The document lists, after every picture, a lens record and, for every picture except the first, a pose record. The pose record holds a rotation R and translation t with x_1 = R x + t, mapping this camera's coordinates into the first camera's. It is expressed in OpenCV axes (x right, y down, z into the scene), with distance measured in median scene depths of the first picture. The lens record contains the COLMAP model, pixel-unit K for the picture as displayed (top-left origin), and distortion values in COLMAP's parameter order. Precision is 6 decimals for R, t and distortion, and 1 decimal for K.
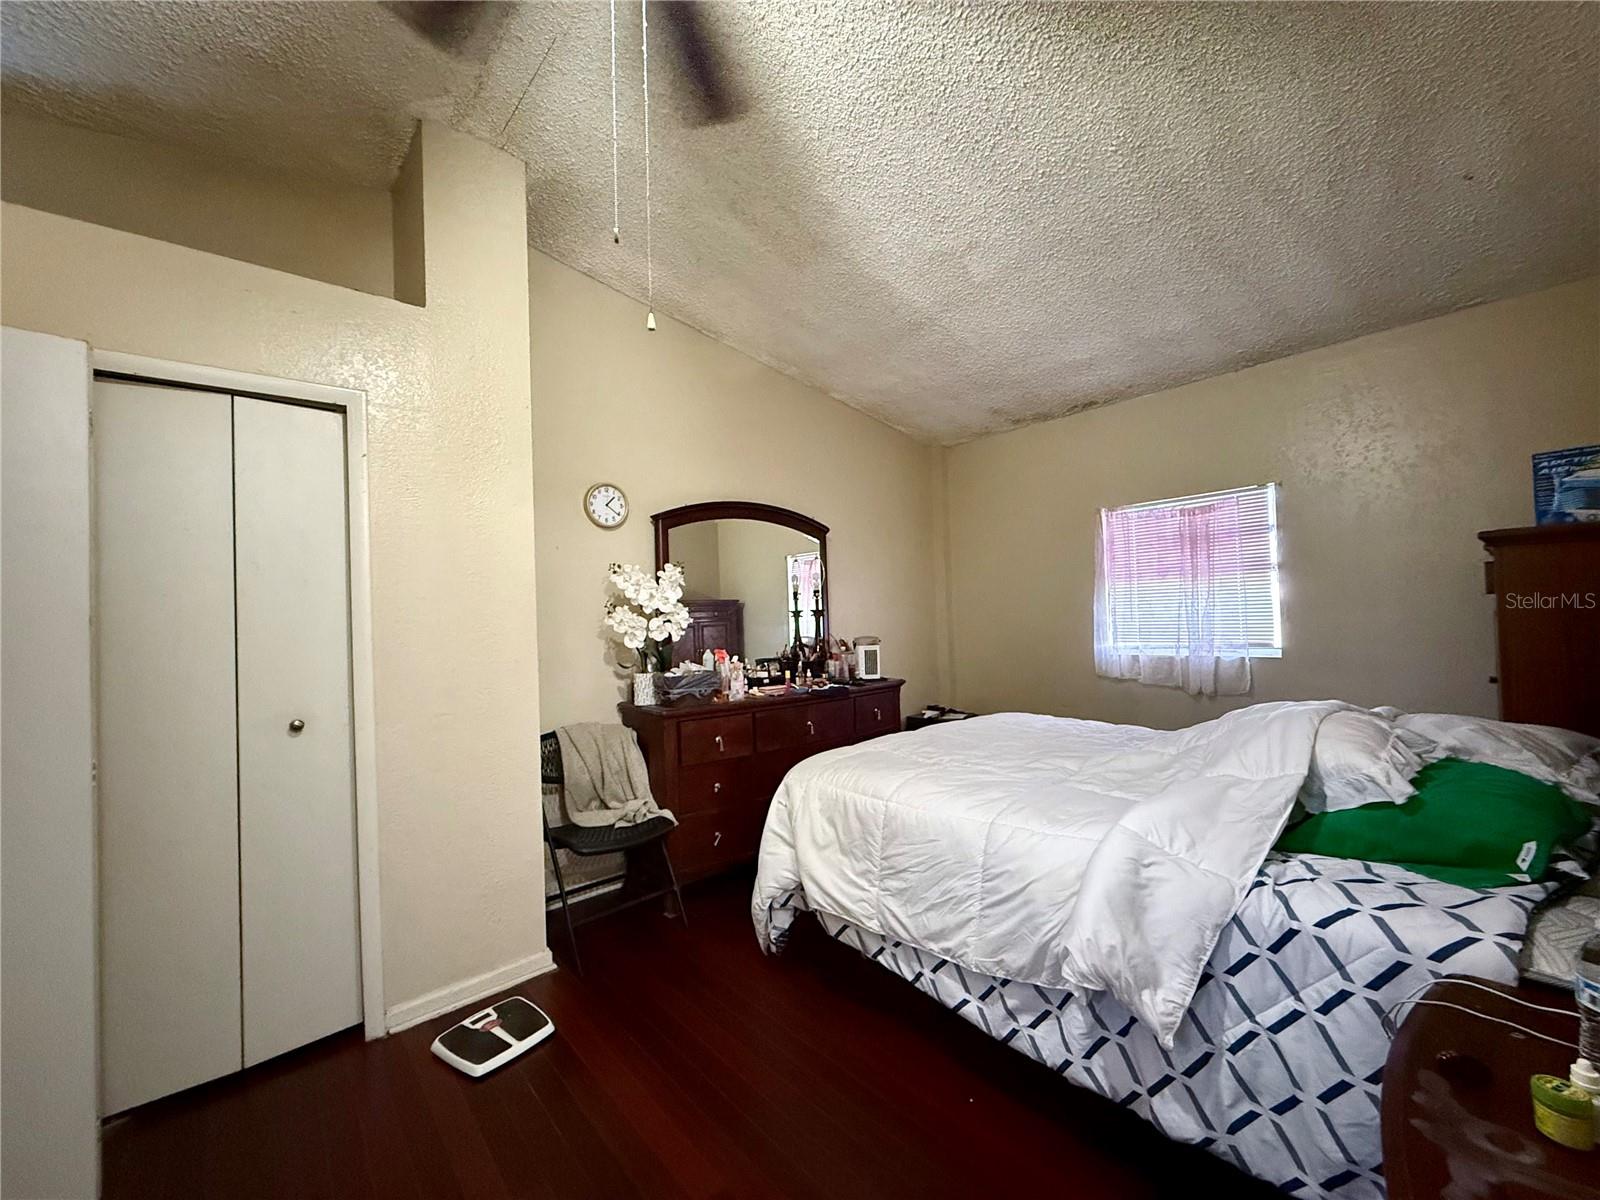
lens RADIAL K [[637.5, 0, 798.9], [0, 637.5, 599.6], [0, 0, 1]] dist [-0.000202, -0.000002]
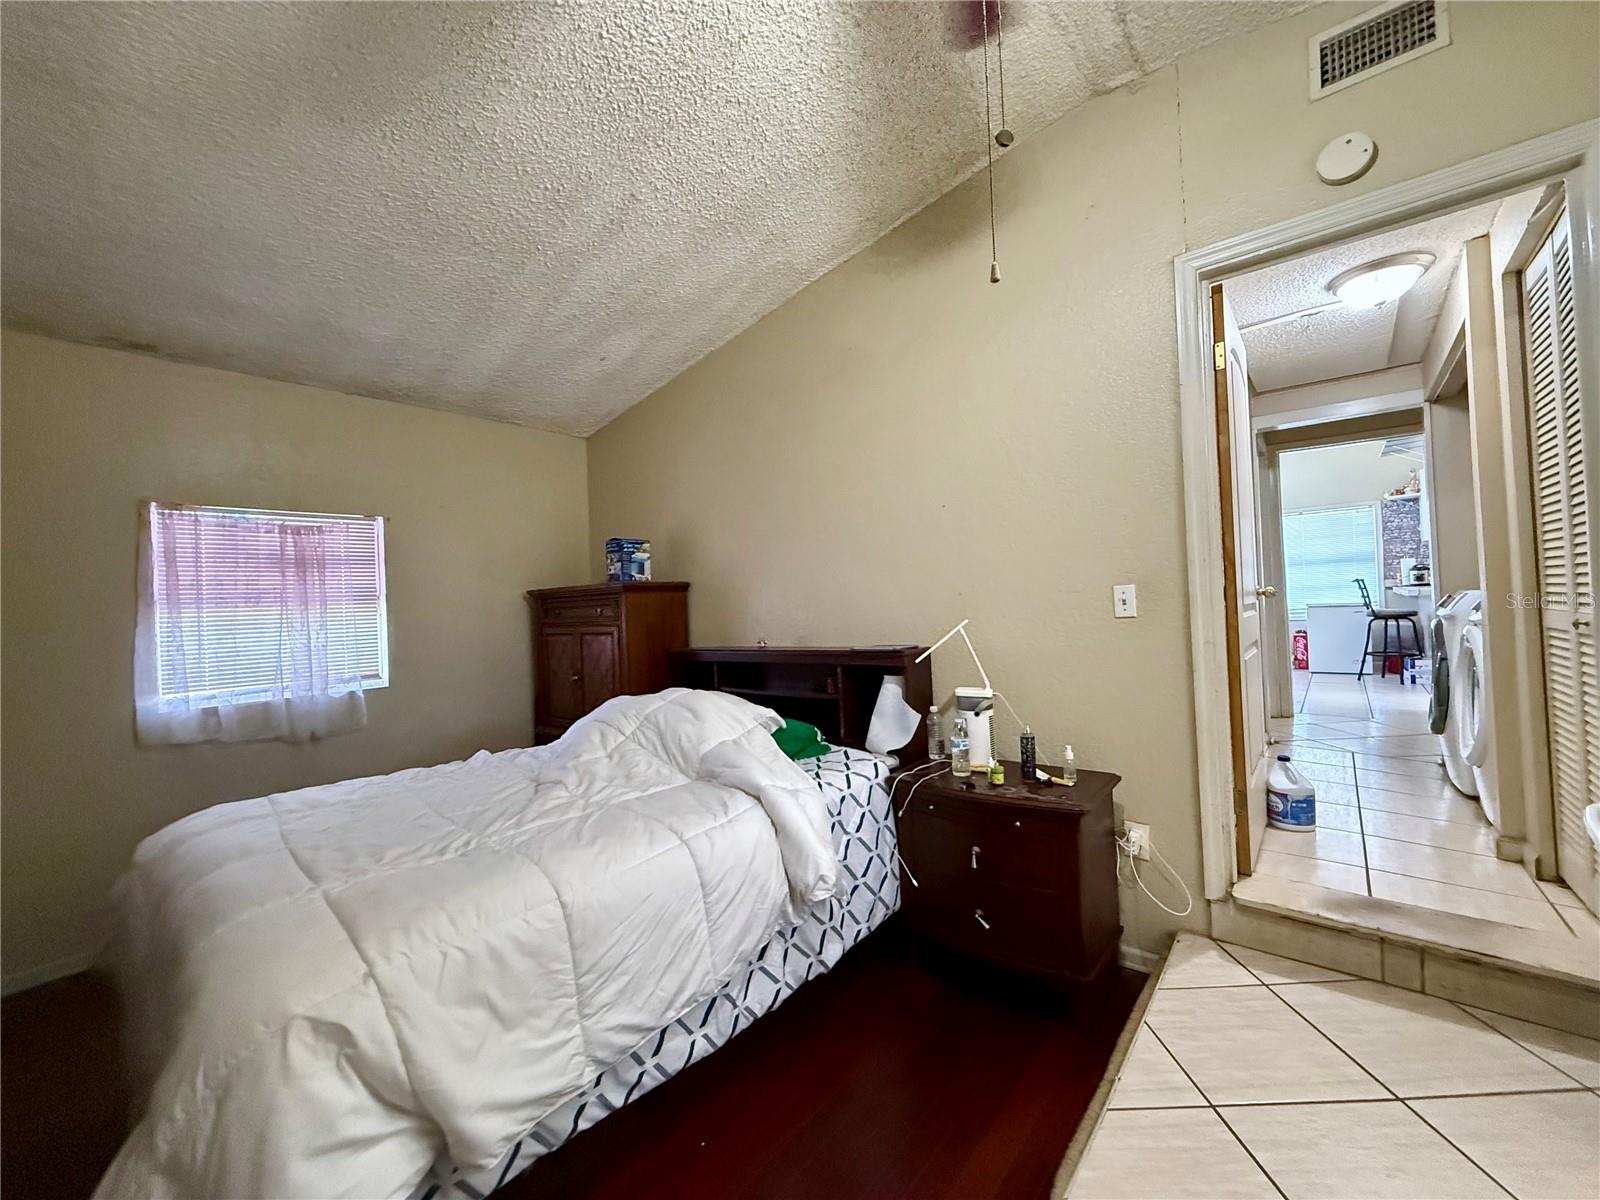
lens RADIAL K [[637.5, 0, 794.0], [0, 637.5, 598.8], [0, 0, 1]] dist [-0.000202, -0.000002]
pose [[-0.141049, 0.050415, 0.988718, -0.353713], [0.026817, 0.998531, -0.047090, 0.014906], [-0.989639, 0.019873, -0.142194, 0.484485]]
